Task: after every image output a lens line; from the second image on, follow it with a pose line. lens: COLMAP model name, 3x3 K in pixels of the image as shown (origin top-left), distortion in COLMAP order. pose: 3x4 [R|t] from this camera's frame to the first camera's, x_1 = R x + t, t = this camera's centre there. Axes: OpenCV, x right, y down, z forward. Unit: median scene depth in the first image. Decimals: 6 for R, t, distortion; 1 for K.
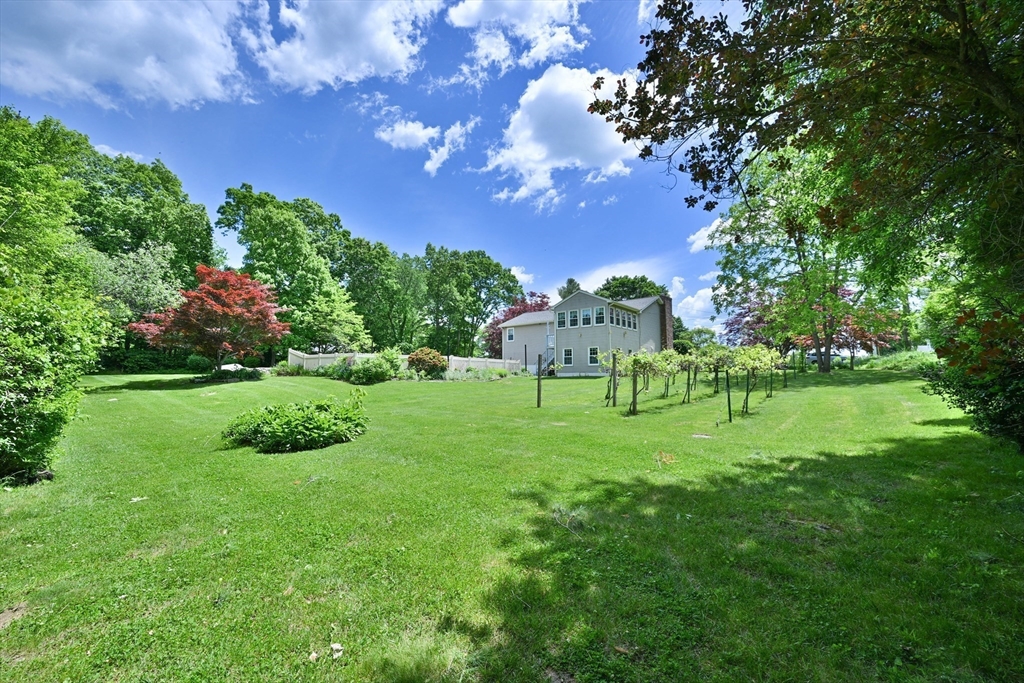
lens RADIAL K [[401.7, 0, 512.0], [0, 401.7, 341.5], [0, 0, 1]] dist [0.000422, 0.000319]
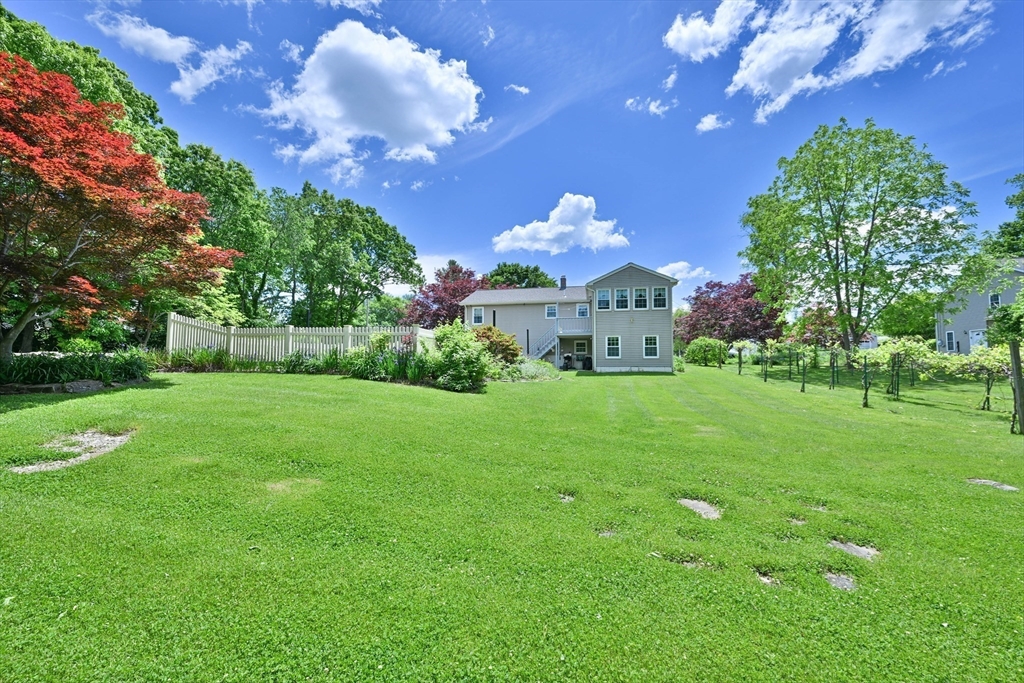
lens RADIAL K [[440.8, 0, 512.0], [0, 440.8, 341.5], [0, 0, 1]] dist [0.000365, -0.000056]
pose [[0.893194, 0.039454, 0.447937, -0.213819], [-0.042120, 0.999105, -0.004014, 0.019967], [-0.447694, -0.015282, 0.894056, 0.157368]]
